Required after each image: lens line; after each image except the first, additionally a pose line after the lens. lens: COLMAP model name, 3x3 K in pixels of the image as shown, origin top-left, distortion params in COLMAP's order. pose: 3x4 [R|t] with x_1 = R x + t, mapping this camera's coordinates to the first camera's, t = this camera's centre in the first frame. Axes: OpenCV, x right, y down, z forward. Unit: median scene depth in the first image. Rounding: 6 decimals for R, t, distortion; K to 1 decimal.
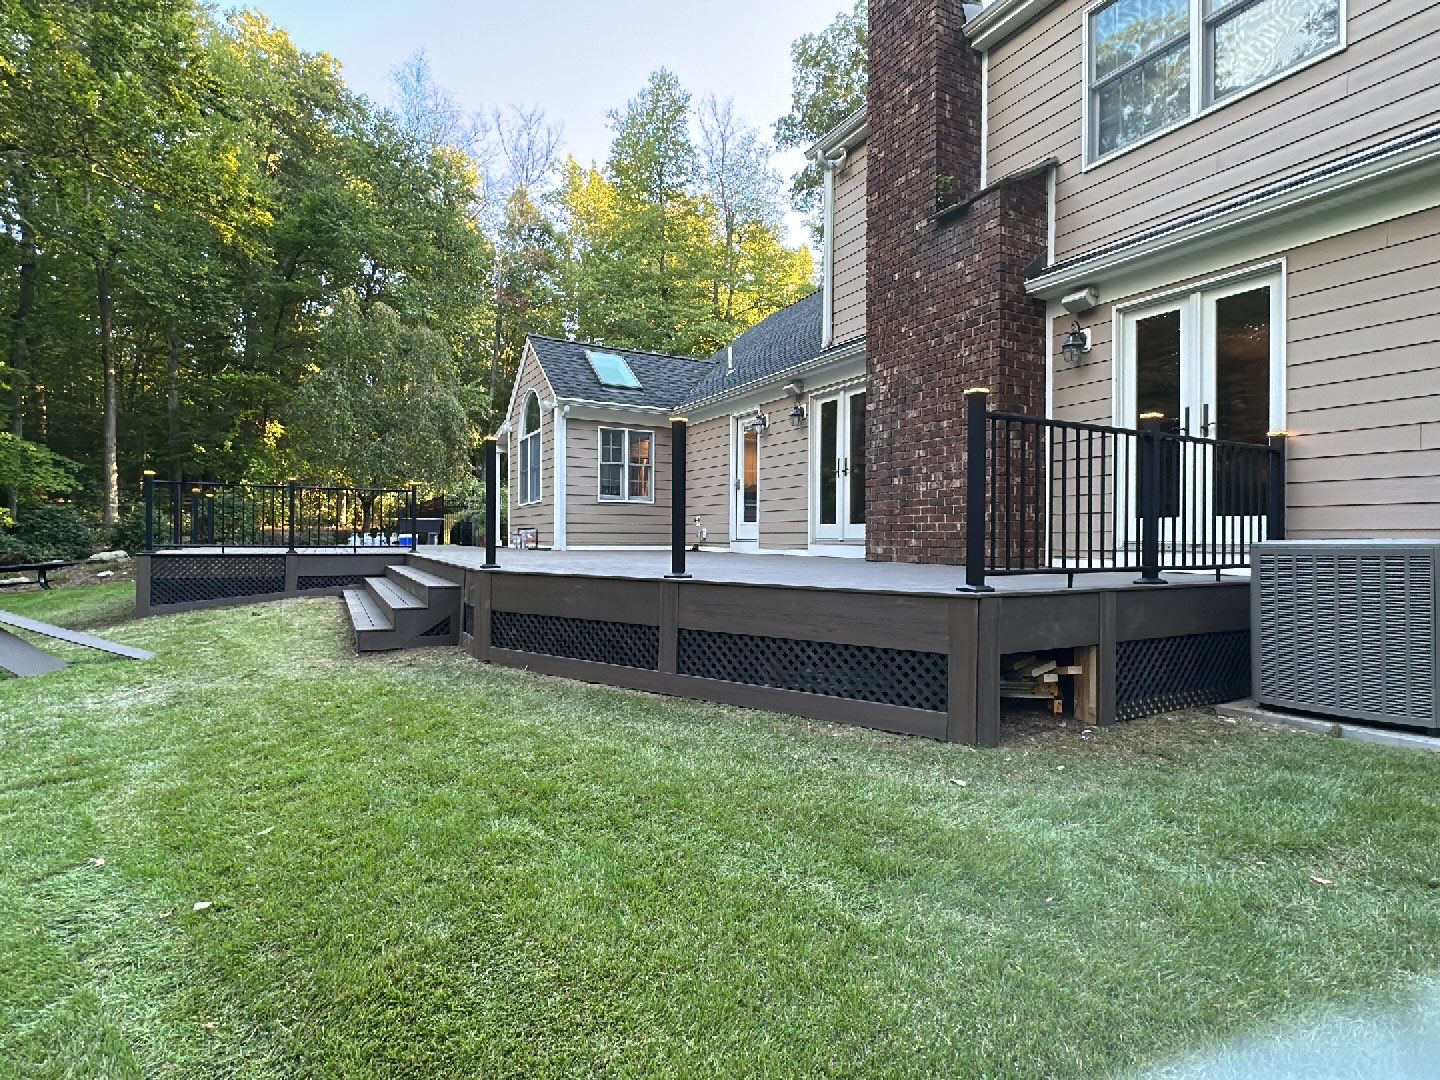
lens RADIAL K [[731.5, 0, 719.1], [0, 731.5, 537.2], [0, 0, 1]] dist [-0.003115, 0.000702]
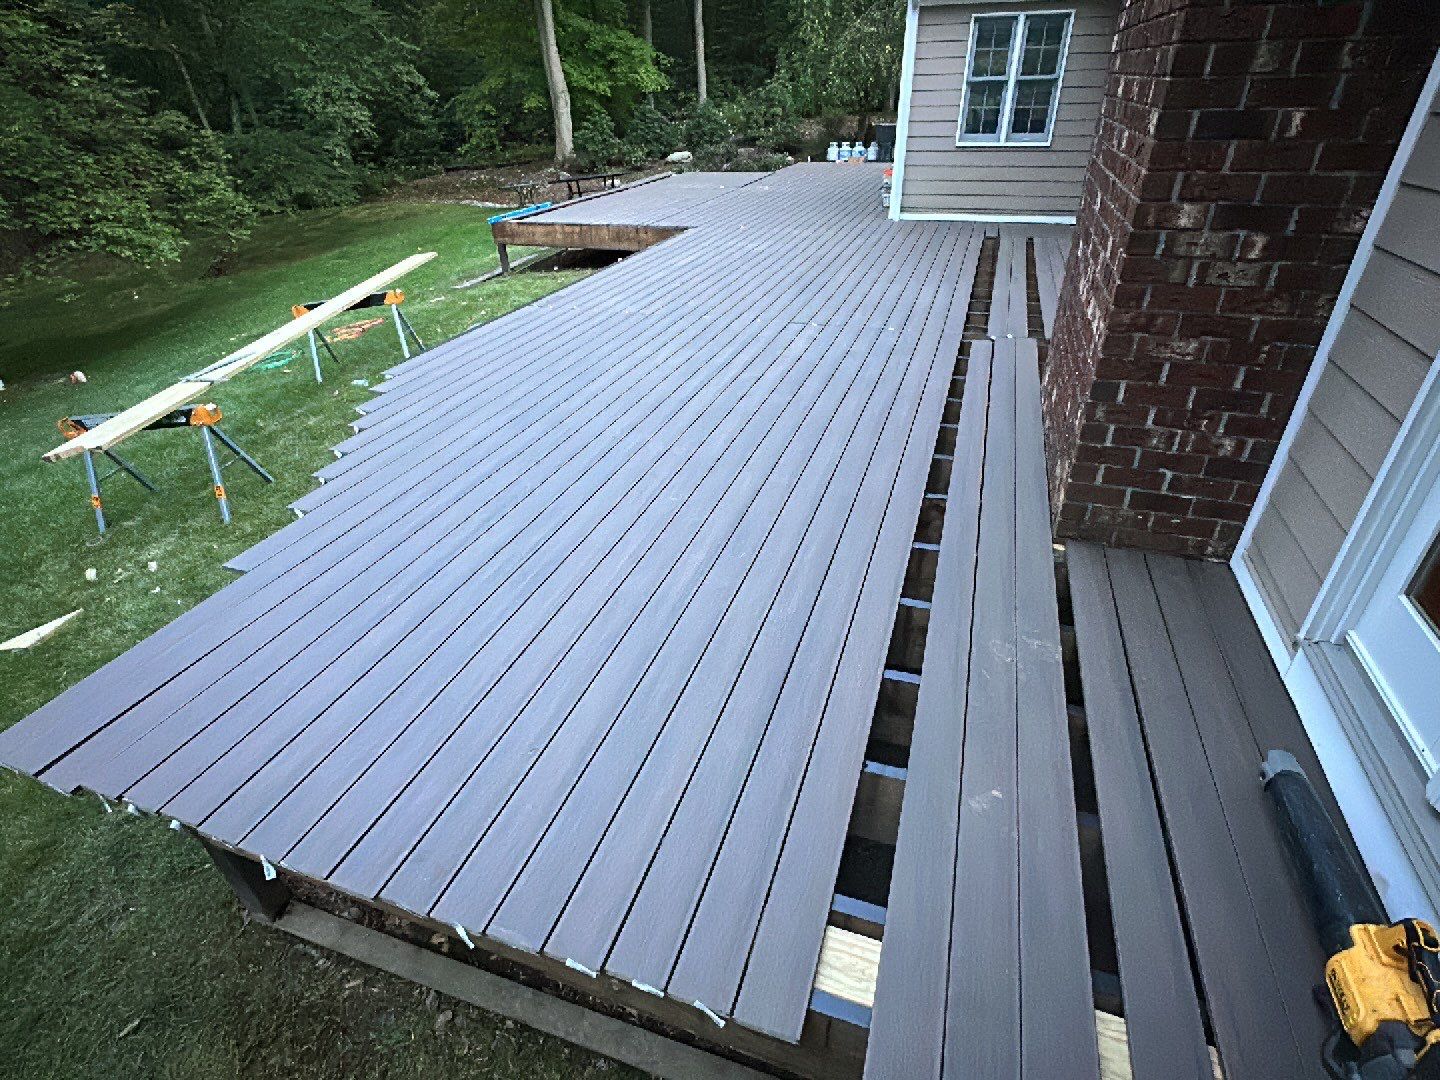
lens RADIAL K [[731.5, 0, 722.2], [0, 731.5, 537.7], [0, 0, 1]] dist [-0.003115, 0.000702]
pose [[0.675026, 0.367580, -0.639707, 0.430594], [0.030114, 0.852604, 0.521689, -0.161606], [0.737179, -0.371418, 0.564460, 0.486128]]
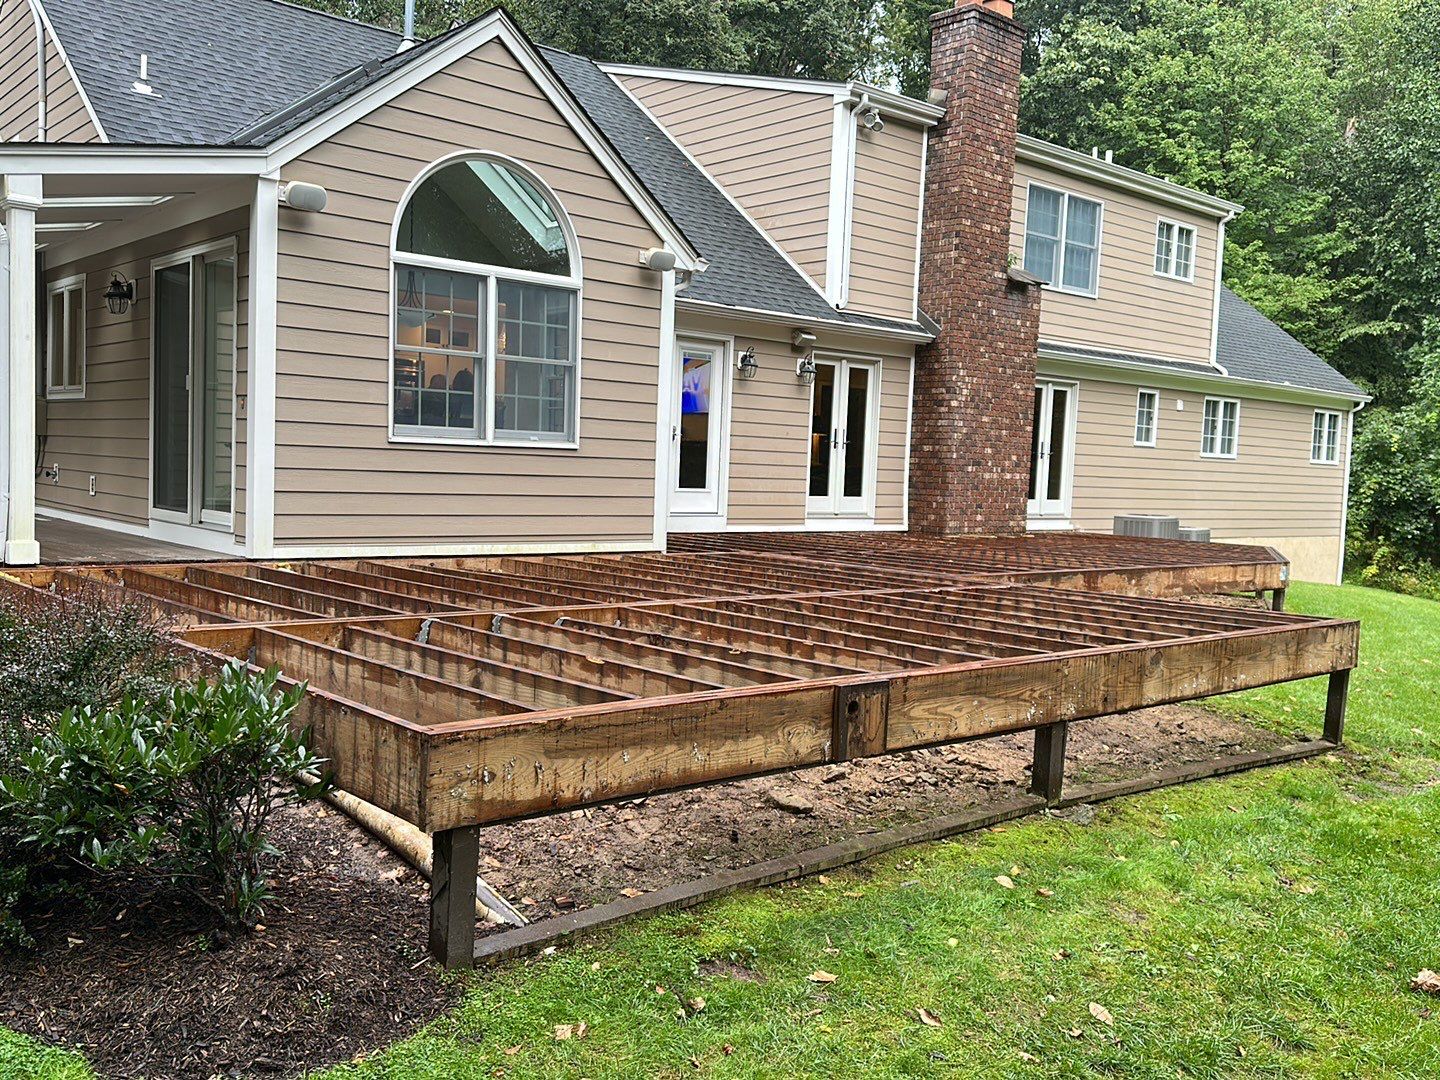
lens RADIAL K [[1273.5, 0, 718.1], [0, 1273.5, 557.1], [0, 0, 1]] dist [0.145781, -0.269136]
pose [[-0.215883, -0.082393, 0.972937, -1.744717], [-0.037795, 0.996392, 0.075993, -0.073878], [-0.975687, -0.020367, -0.218218, 1.820688]]
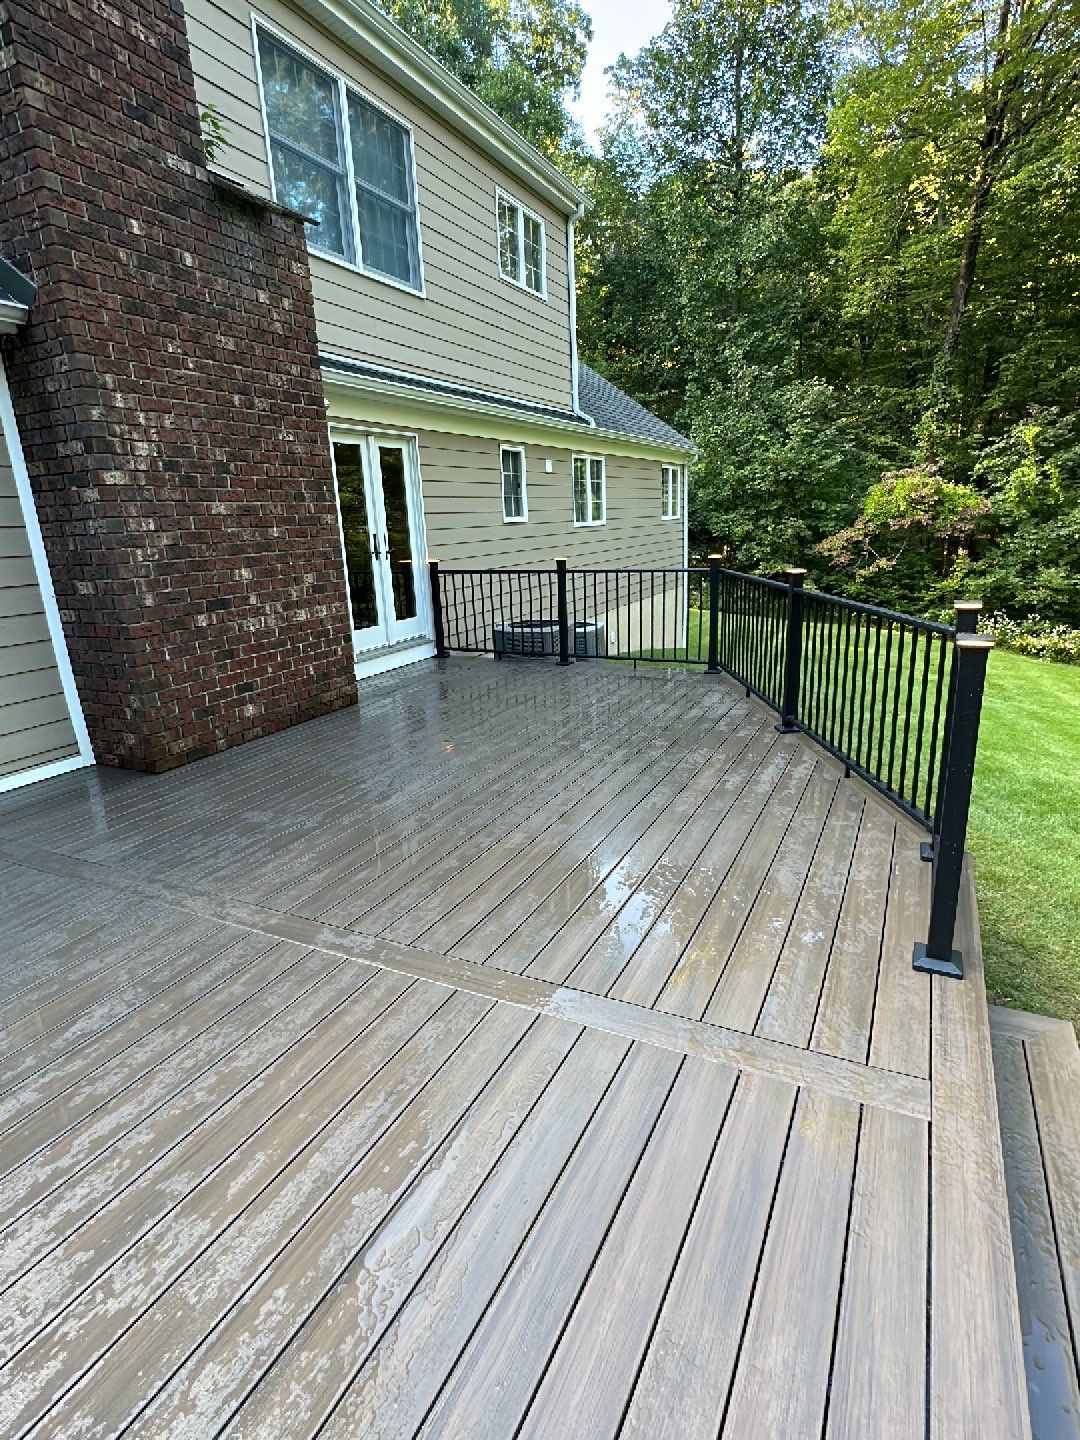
lens RADIAL K [[731.5, 0, 541.9], [0, 731.5, 722.3], [0, 0, 1]] dist [-0.003115, 0.000702]
pose [[-0.563460, -0.202109, 0.801040, -0.388639], [0.043861, 0.960928, 0.273303, -0.141587], [-0.824978, 0.189130, -0.532579, 1.057845]]
